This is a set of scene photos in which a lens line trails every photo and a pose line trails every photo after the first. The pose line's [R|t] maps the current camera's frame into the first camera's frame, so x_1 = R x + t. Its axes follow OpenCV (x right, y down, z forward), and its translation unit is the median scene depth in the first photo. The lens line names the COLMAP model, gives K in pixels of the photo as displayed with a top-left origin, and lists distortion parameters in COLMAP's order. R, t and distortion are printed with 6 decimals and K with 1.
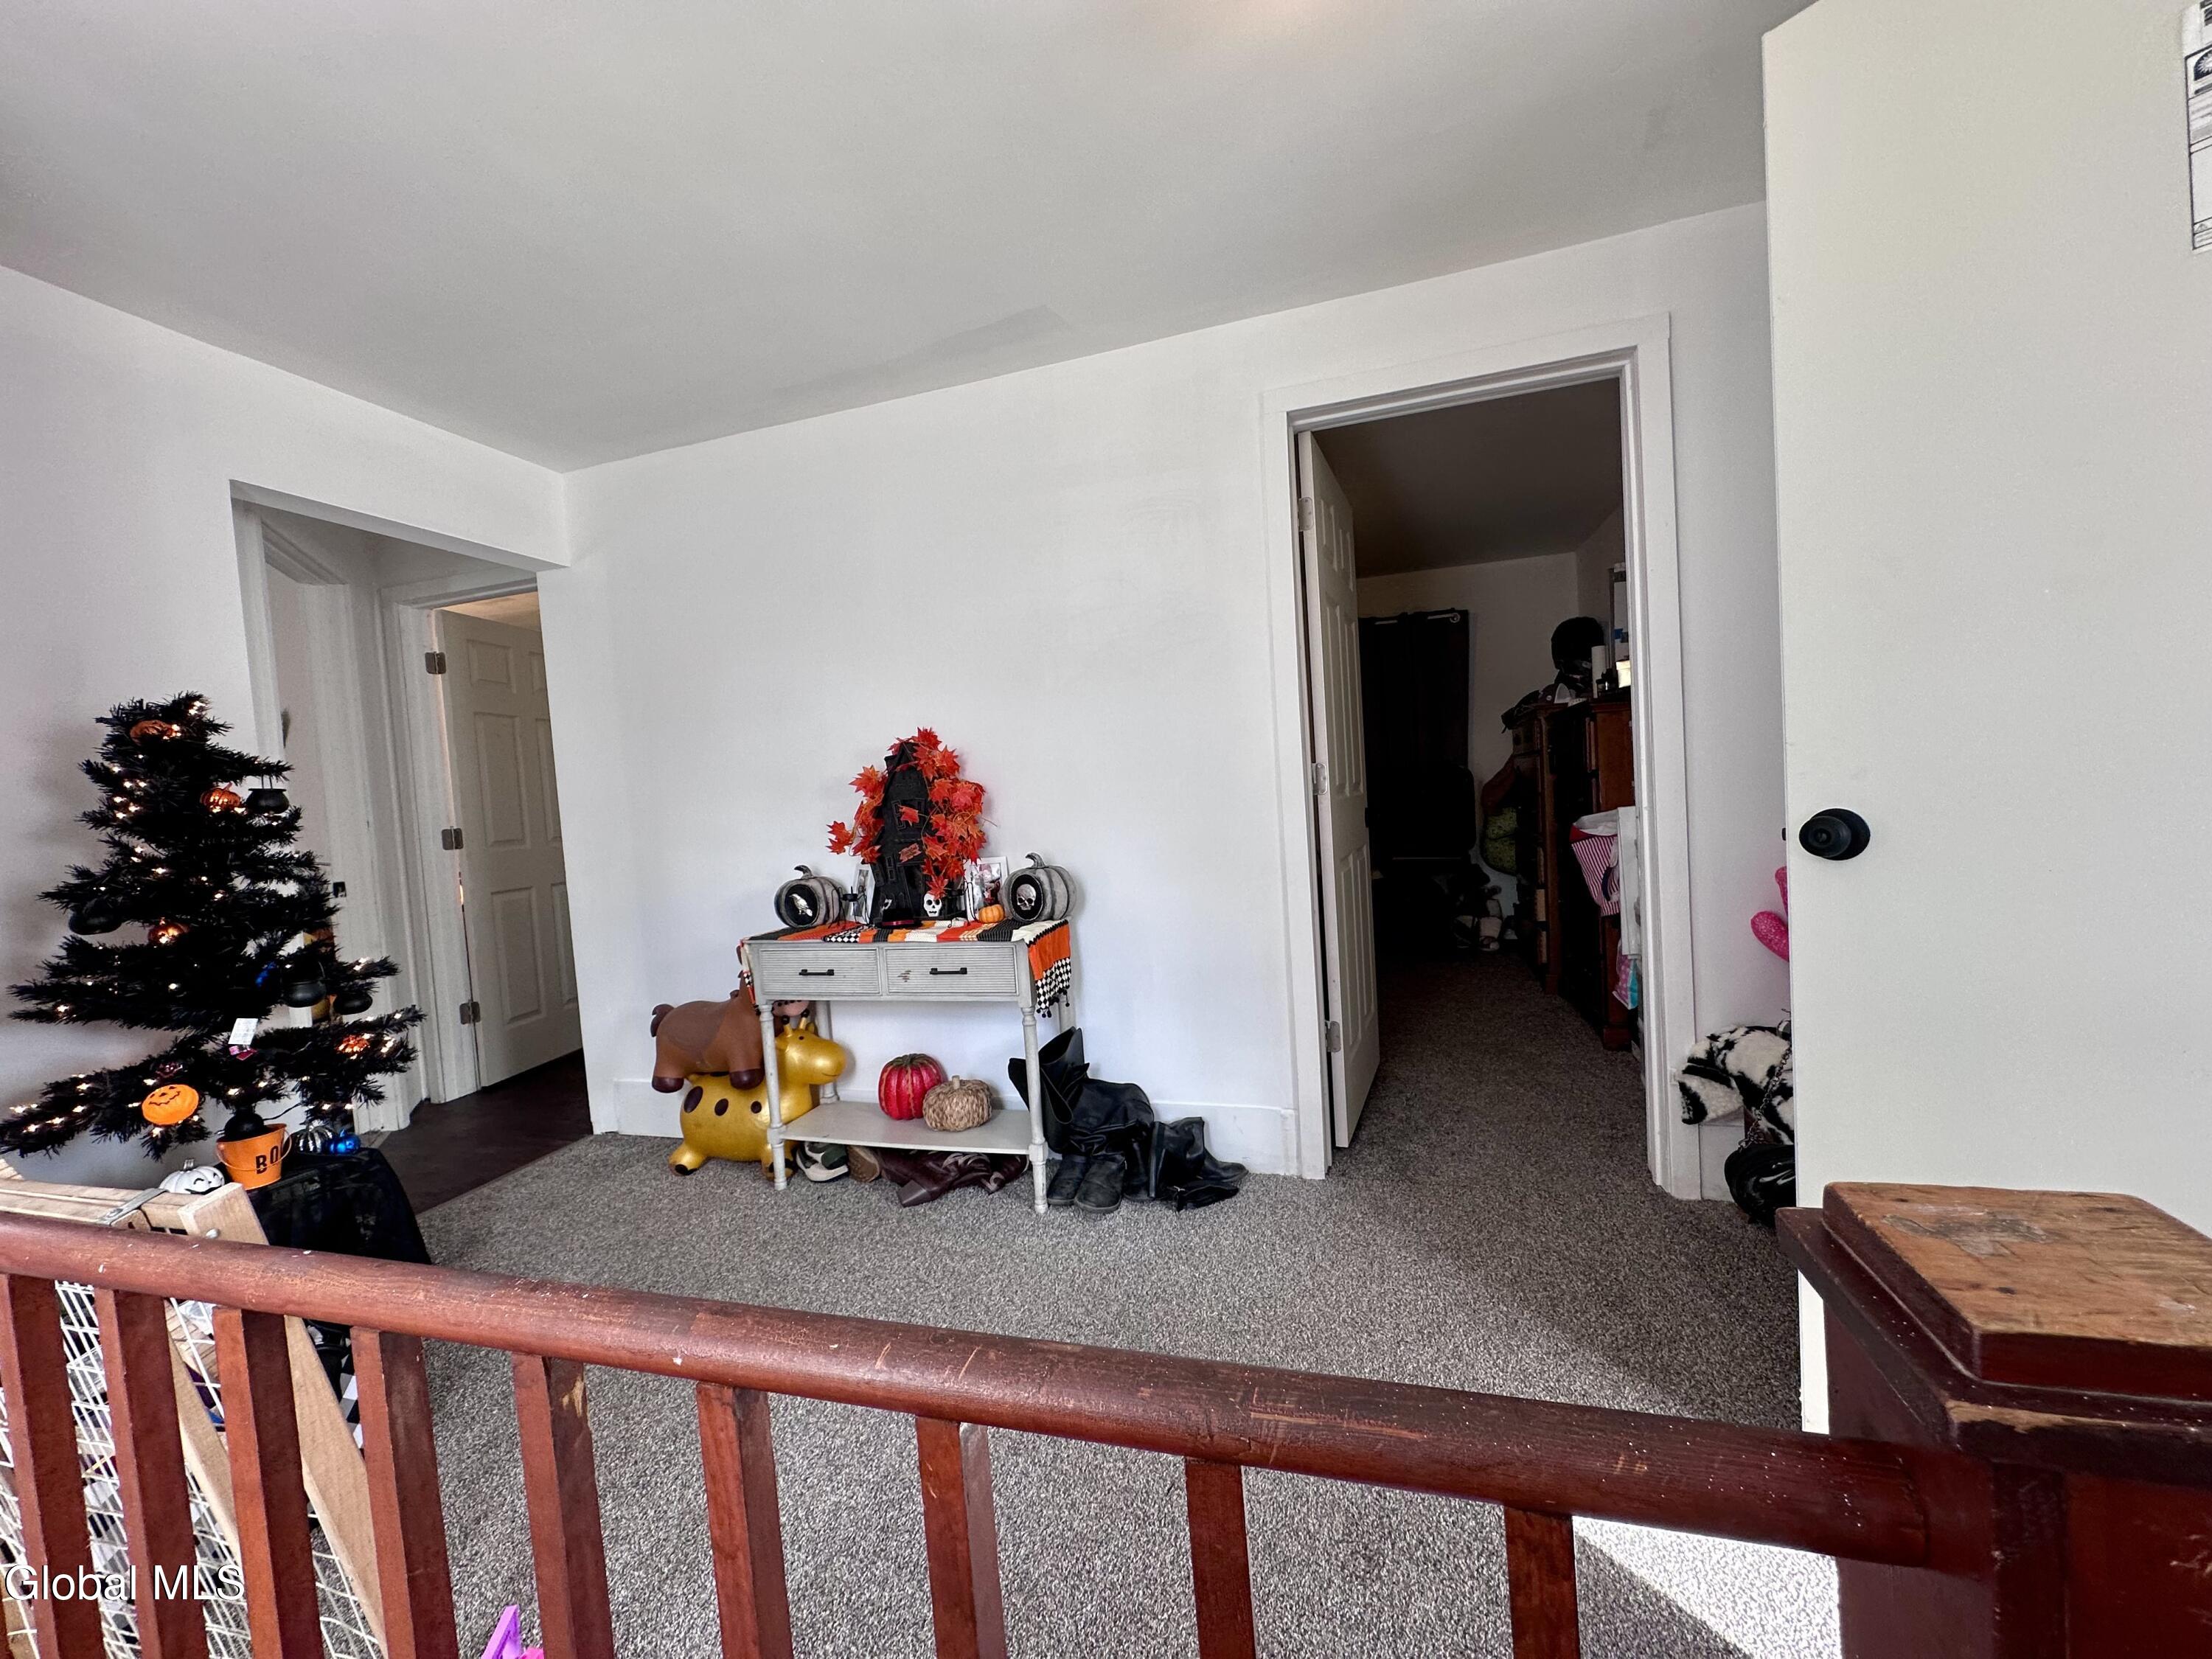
lens RADIAL K [[885.0, 0, 1107.2], [0, 885.0, 826.2], [0, 0, 1]] dist [-0.002533, 0.001167]
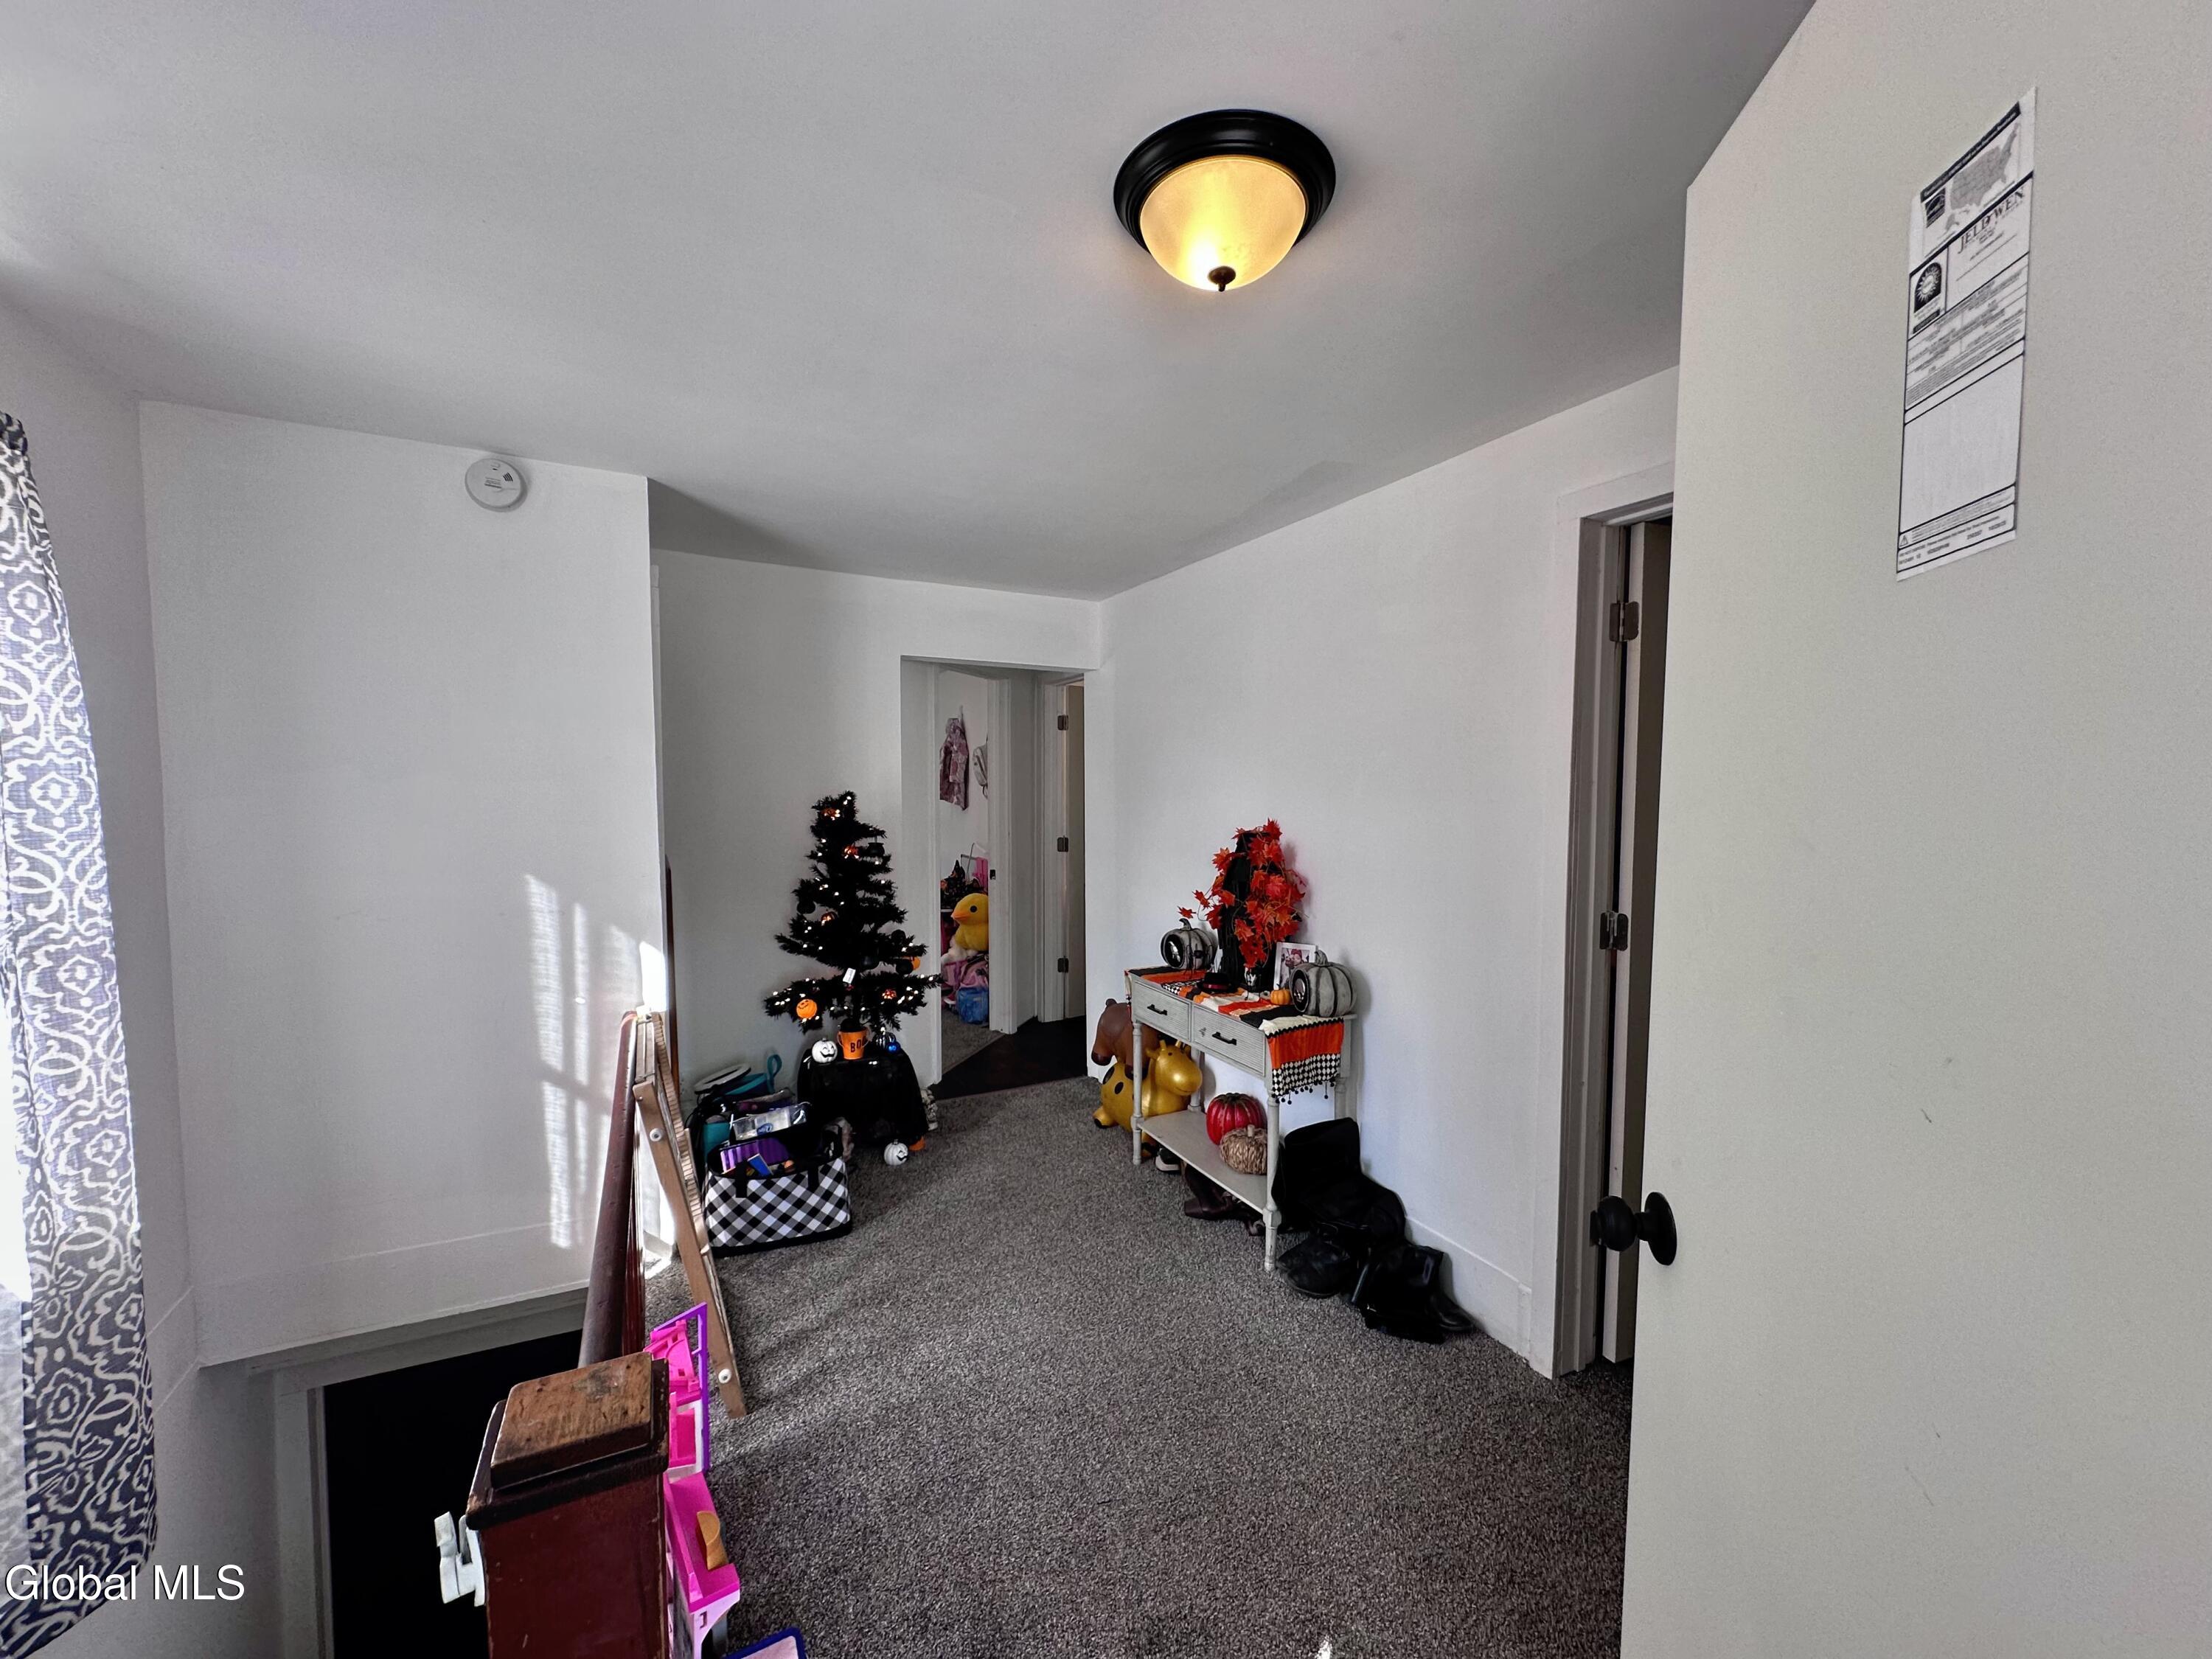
lens RADIAL K [[888.8, 0, 1106.0], [0, 888.8, 829.5], [0, 0, 1]] dist [0.001337, 0.000180]
pose [[0.697299, 0.104529, -0.709117, 0.486375], [-0.075906, 0.994515, 0.071958, -0.174119], [0.712750, 0.003650, 0.701409, 0.048368]]
